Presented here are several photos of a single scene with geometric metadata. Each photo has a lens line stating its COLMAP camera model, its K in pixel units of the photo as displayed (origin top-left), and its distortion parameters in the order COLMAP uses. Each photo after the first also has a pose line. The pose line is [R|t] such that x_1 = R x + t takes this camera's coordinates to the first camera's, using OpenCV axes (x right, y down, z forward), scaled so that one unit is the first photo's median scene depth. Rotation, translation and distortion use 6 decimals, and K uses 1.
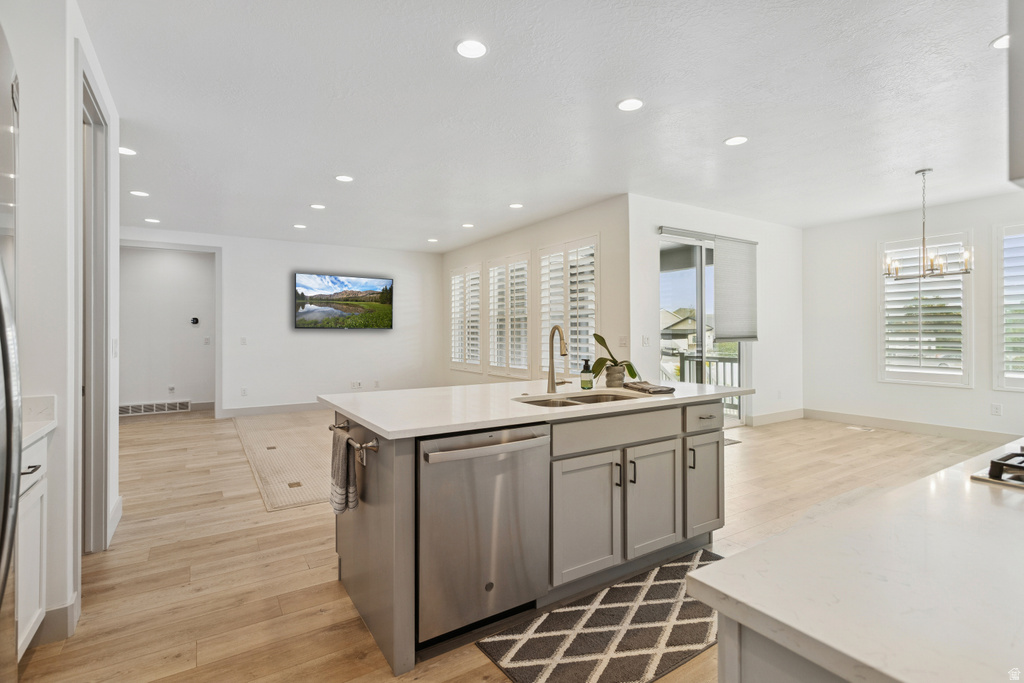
lens RADIAL K [[486.5, 0, 509.7], [0, 486.5, 332.7], [0, 0, 1]] dist [0.001114, 0.000415]
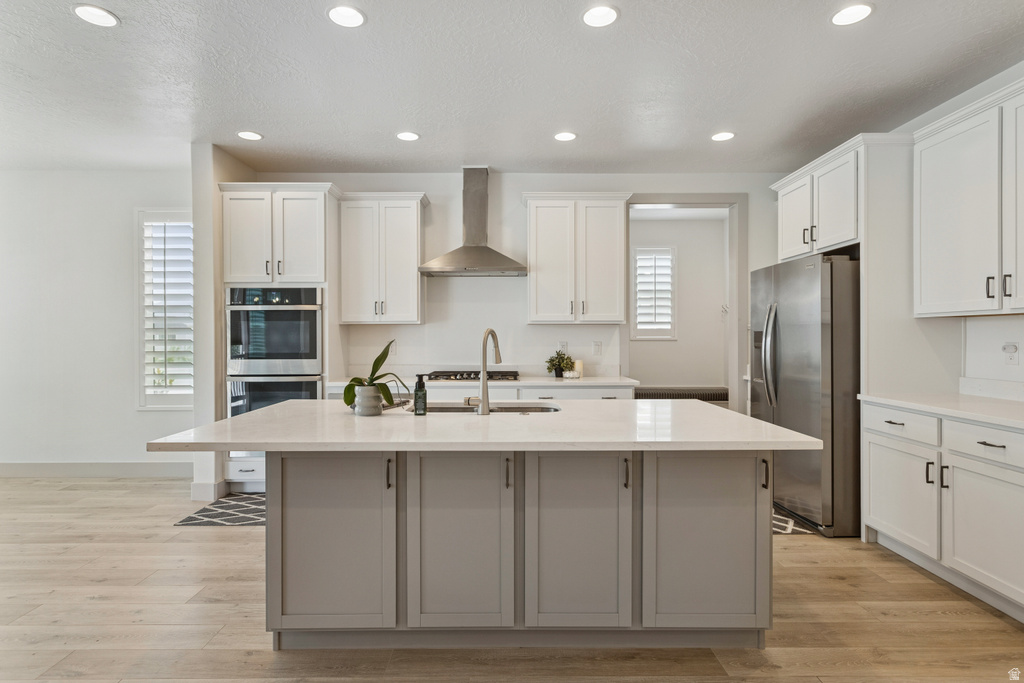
lens RADIAL K [[549.2, 0, 506.6], [0, 549.2, 338.9], [0, 0, 1]] dist [0.002512, 0.001132]
pose [[-0.842481, 0.002927, 0.538718, -0.375668], [0.001924, 0.999995, -0.002424, 0.003340], [-0.538723, -0.001006, -0.842482, 1.547173]]
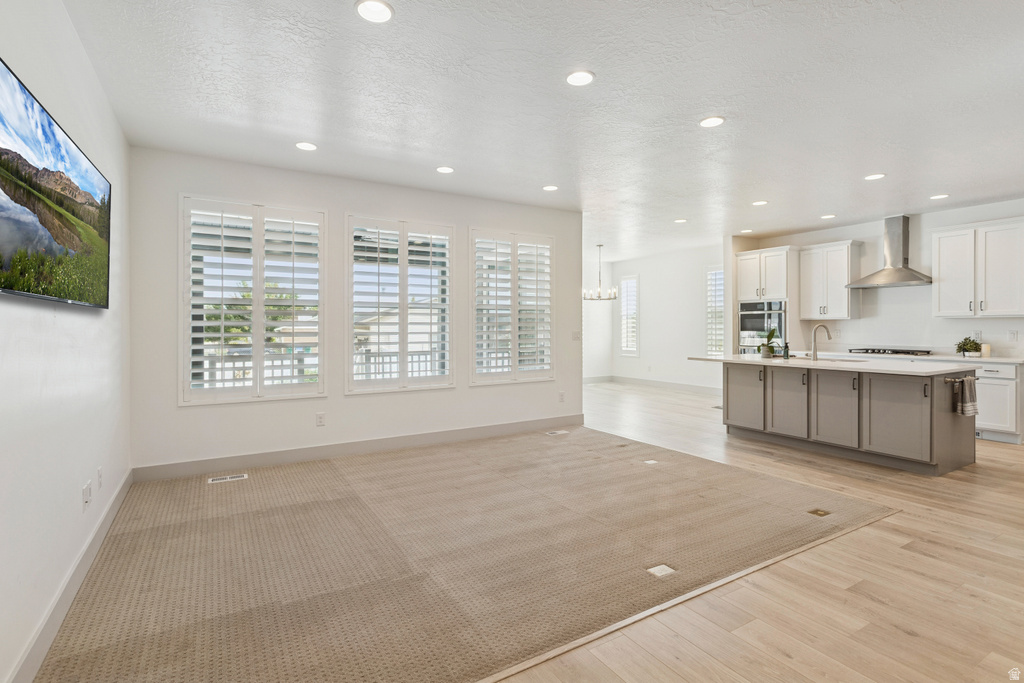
lens RADIAL K [[494.4, 0, 506.5], [0, 494.4, 325.5], [0, 0, 1]] dist [0.010304, 0.000199]
pose [[0.026859, 0.004085, 0.999631, -1.635173], [-0.001838, 0.999990, -0.004037, -0.000727], [-0.999638, -0.001729, 0.026866, 1.897583]]
